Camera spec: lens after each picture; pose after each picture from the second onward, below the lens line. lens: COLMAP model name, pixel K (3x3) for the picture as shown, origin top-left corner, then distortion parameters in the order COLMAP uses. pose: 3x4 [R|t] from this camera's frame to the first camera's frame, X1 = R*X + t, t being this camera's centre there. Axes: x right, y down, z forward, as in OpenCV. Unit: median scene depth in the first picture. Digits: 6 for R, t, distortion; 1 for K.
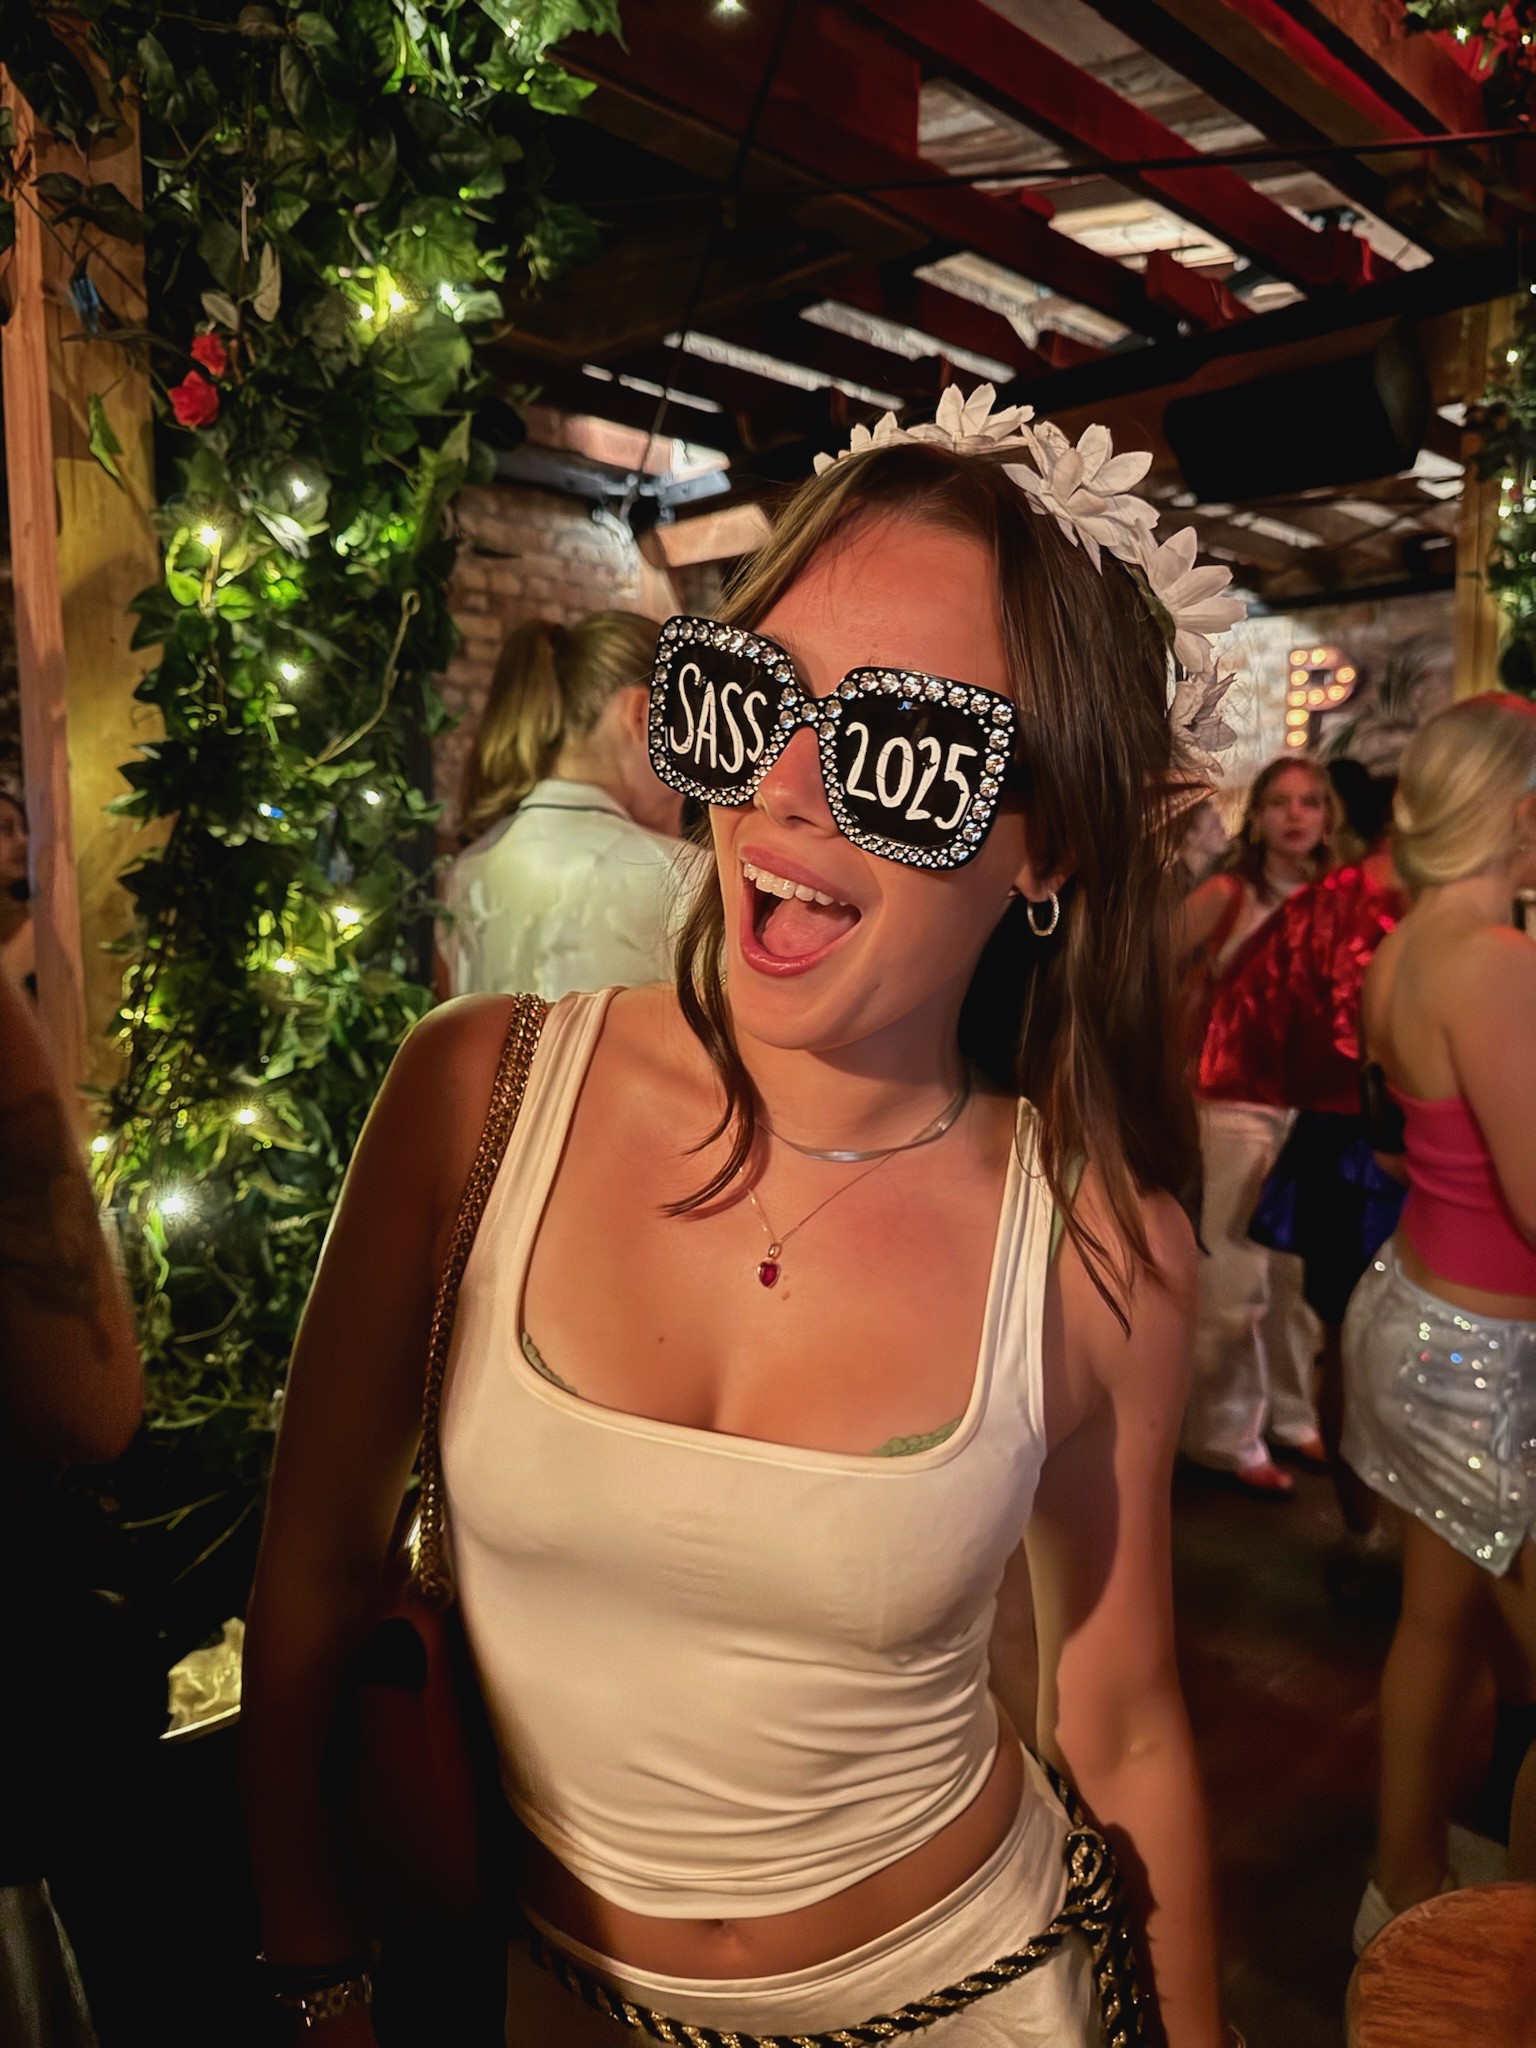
lens RADIAL K [[1460.7, 0, 768.5], [0, 1460.7, 1042.4], [0, 0, 1]] dist [0.034014, -0.063726]
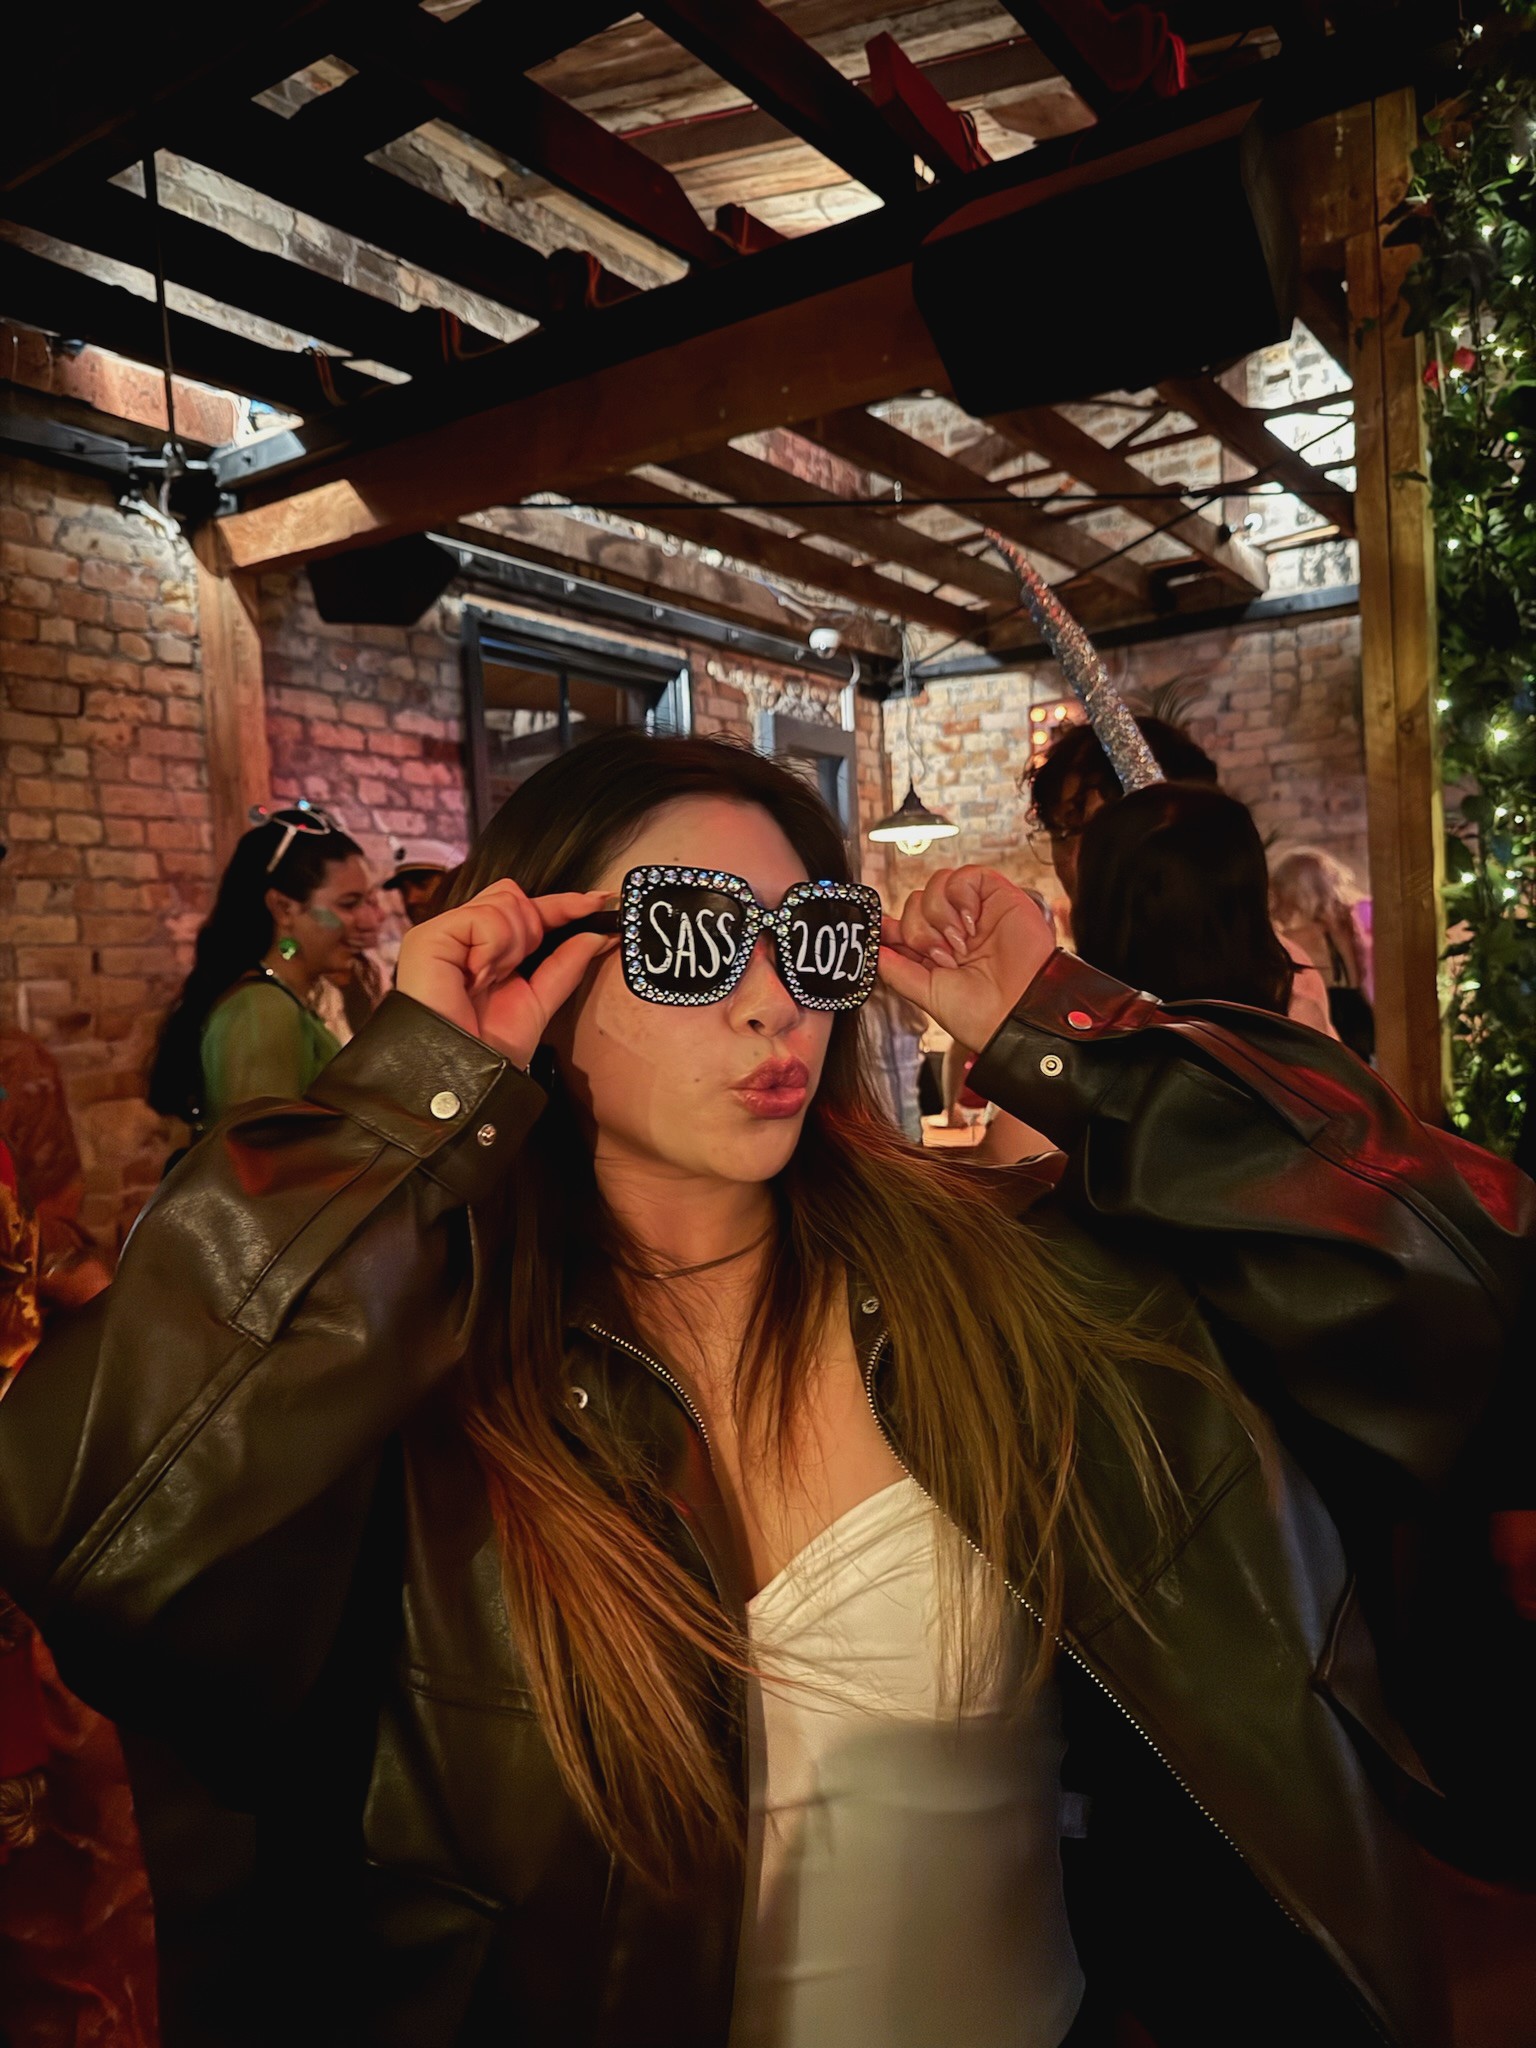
lens RADIAL K [[1460.7, 0, 768.5], [0, 1460.7, 1042.4], [0, 0, 1]] dist [0.034014, -0.063726]
pose [[0.980881, -0.052654, 0.187350, 0.041964], [0.066367, 0.995497, -0.067688, -0.027608], [-0.182943, 0.078828, 0.979958, 0.265003]]
